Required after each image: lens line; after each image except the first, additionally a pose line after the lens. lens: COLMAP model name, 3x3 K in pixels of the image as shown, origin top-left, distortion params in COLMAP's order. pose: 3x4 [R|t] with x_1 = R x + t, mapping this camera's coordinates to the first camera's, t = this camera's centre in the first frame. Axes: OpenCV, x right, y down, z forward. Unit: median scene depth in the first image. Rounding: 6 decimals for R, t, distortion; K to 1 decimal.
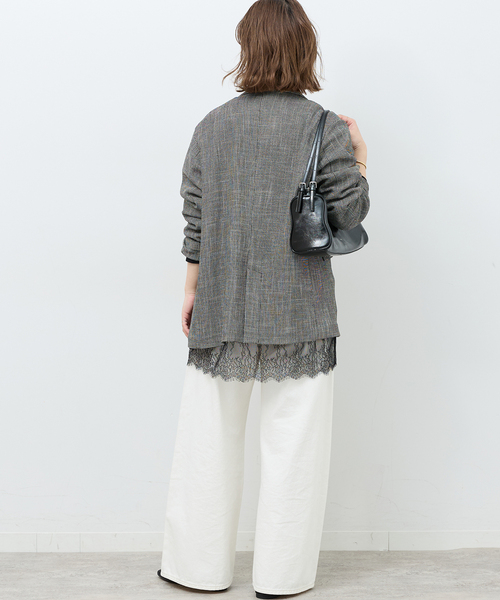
lens RADIAL K [[1083.4, 0, 249.6], [0, 1083.4, 301.0], [0, 0, 1]] dist [0.500393, 0.000000]
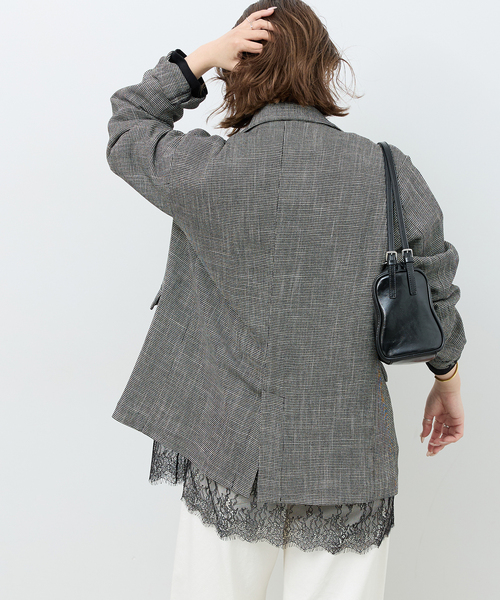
lens RADIAL K [[1175.2, 0, 250.5], [0, 1175.2, 300.1], [0, 0, 1]] dist [0.003549, 0.000000]
pose [[0.999825, -0.013850, 0.012585, -0.018749], [0.015013, 0.995117, -0.097549, -0.015726], [-0.011172, 0.097721, 0.995151, 0.283070]]
